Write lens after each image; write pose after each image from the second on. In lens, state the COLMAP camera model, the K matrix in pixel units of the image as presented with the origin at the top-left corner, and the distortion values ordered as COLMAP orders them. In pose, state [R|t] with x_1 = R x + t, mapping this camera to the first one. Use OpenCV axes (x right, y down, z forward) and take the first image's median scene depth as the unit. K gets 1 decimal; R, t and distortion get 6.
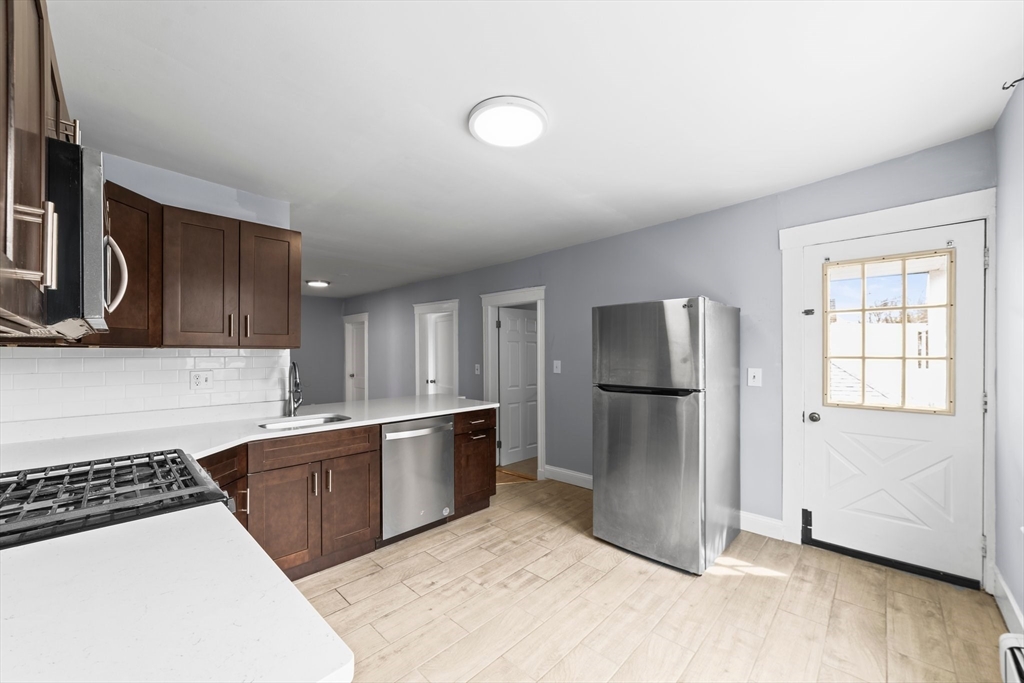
lens RADIAL K [[396.7, 0, 519.4], [0, 396.7, 352.3], [0, 0, 1]] dist [-0.002086, 0.000015]
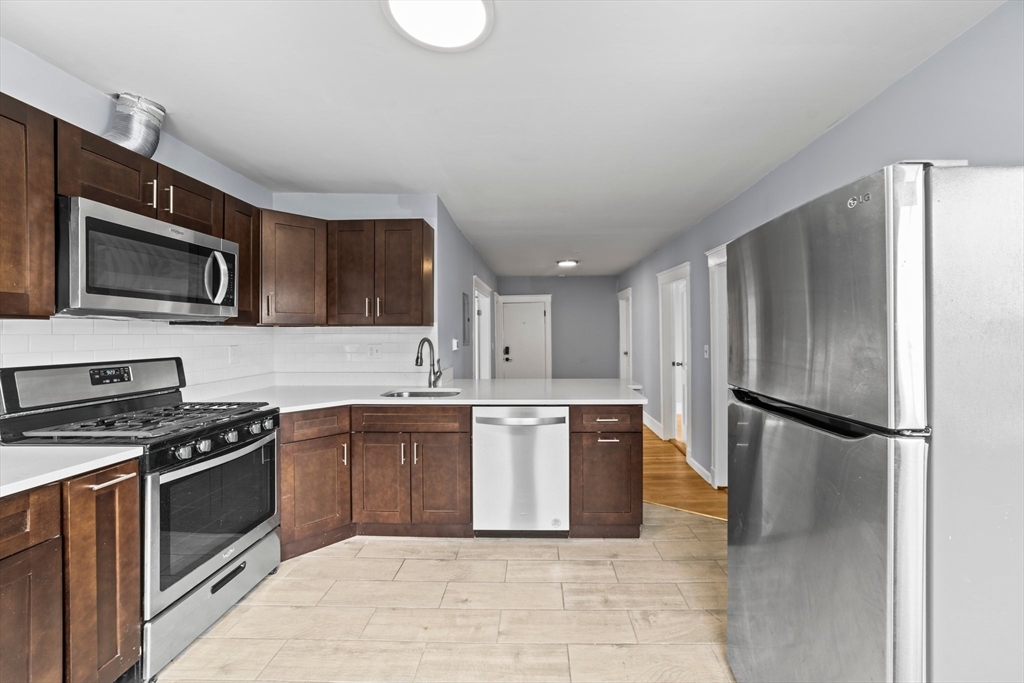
lens RADIAL K [[403.9, 0, 533.7], [0, 403.9, 332.1], [0, 0, 1]] dist [-0.013958, 0.007814]
pose [[0.672180, 0.001092, -0.740387, 0.452159], [0.003945, 0.999979, 0.005056, 0.003055], [0.740377, -0.006319, 0.672162, 0.465109]]
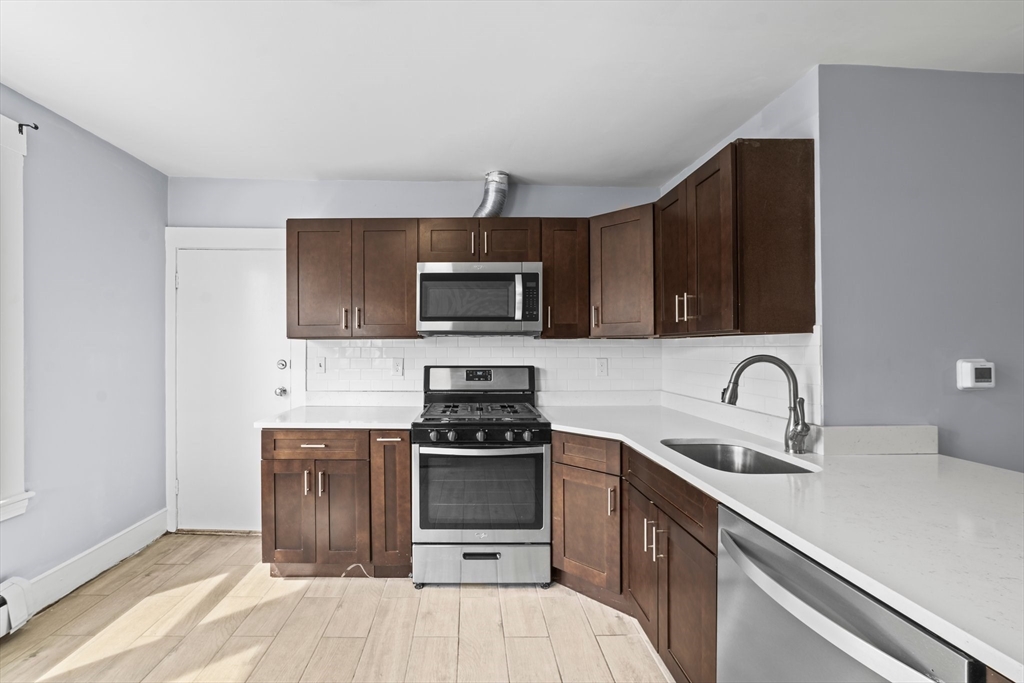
lens RADIAL K [[417.9, 0, 482.9], [0, 417.9, 346.4], [0, 0, 1]] dist [-0.006963, 0.000034]
pose [[-0.732973, 0.006253, -0.680229, 0.149949], [0.009110, 0.999958, -0.000624, 0.006957], [0.680196, -0.006654, -0.733000, 1.162049]]
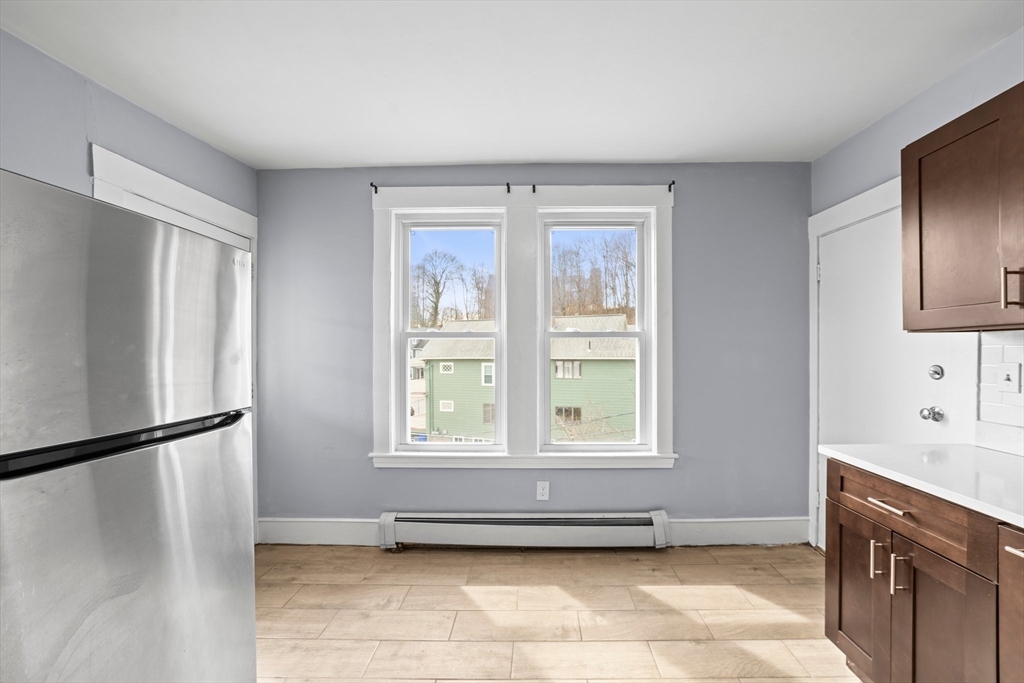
lens RADIAL K [[396.7, 0, 519.4], [0, 396.7, 352.3], [0, 0, 1]] dist [-0.002086, 0.000015]
pose [[-0.649750, 0.003994, 0.760138, -0.250105], [0.008079, 0.999966, 0.001652, 0.007702], [-0.760105, 0.007215, -0.649760, 0.975916]]
